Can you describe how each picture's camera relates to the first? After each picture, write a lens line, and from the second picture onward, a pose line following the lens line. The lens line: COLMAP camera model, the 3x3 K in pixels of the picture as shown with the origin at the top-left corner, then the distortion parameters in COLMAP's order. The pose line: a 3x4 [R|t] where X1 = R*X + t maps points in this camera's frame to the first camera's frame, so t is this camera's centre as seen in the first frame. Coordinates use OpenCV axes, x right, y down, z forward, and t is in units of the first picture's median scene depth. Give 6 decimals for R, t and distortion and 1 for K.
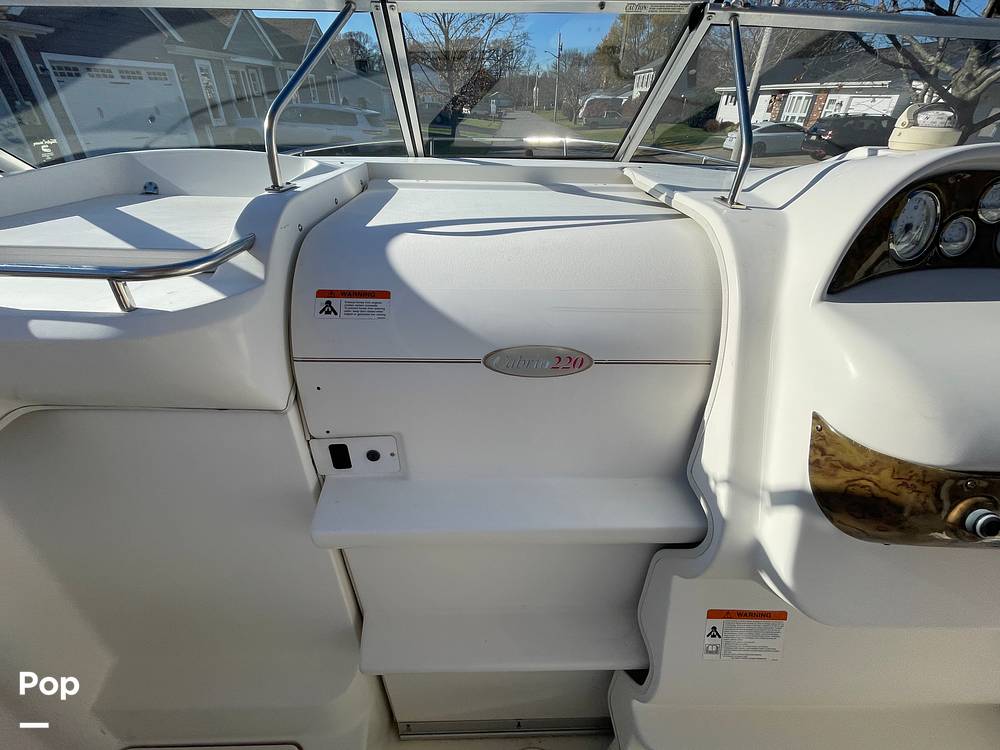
lens RADIAL K [[439.4, 0, 493.3], [0, 439.4, 382.6], [0, 0, 1]] dist [-0.002089, 0.000514]
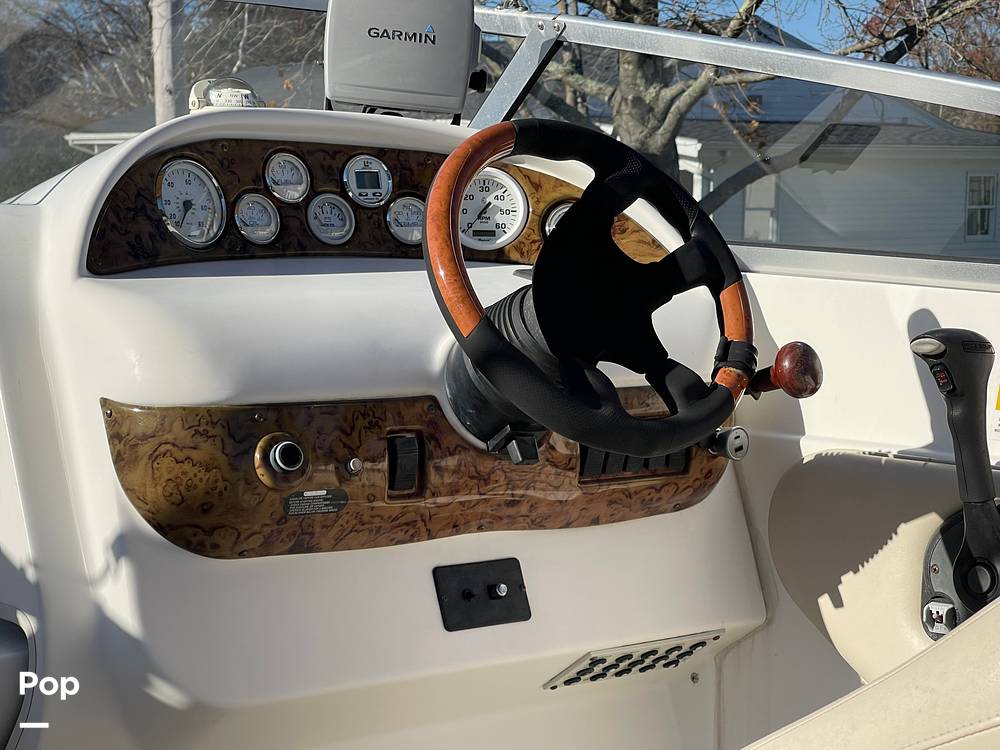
lens RADIAL K [[1869.6, 0, 501.7], [0, 1869.6, 382.3], [0, 0, 1]] dist [0.291541, 0.000000]
pose [[0.815907, -0.072536, 0.573615, -0.300920], [0.322257, 0.880762, -0.347000, 0.751152], [-0.480049, 0.467971, 0.741995, -0.938559]]
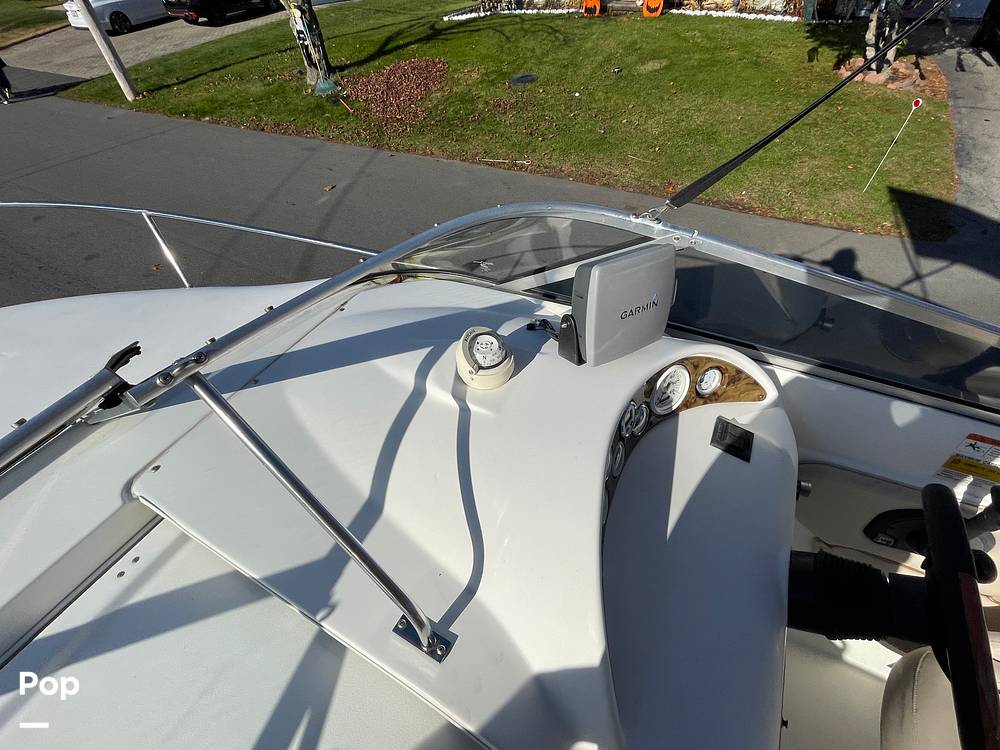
lens RADIAL K [[439.4, 0, 494.8], [0, 439.4, 382.7], [0, 0, 1]] dist [-0.002089, 0.000514]
pose [[0.469970, -0.656854, 0.589636, 0.331312], [0.505310, 0.747925, 0.430430, -0.733400], [-0.723733, 0.095660, 0.683418, 0.286344]]
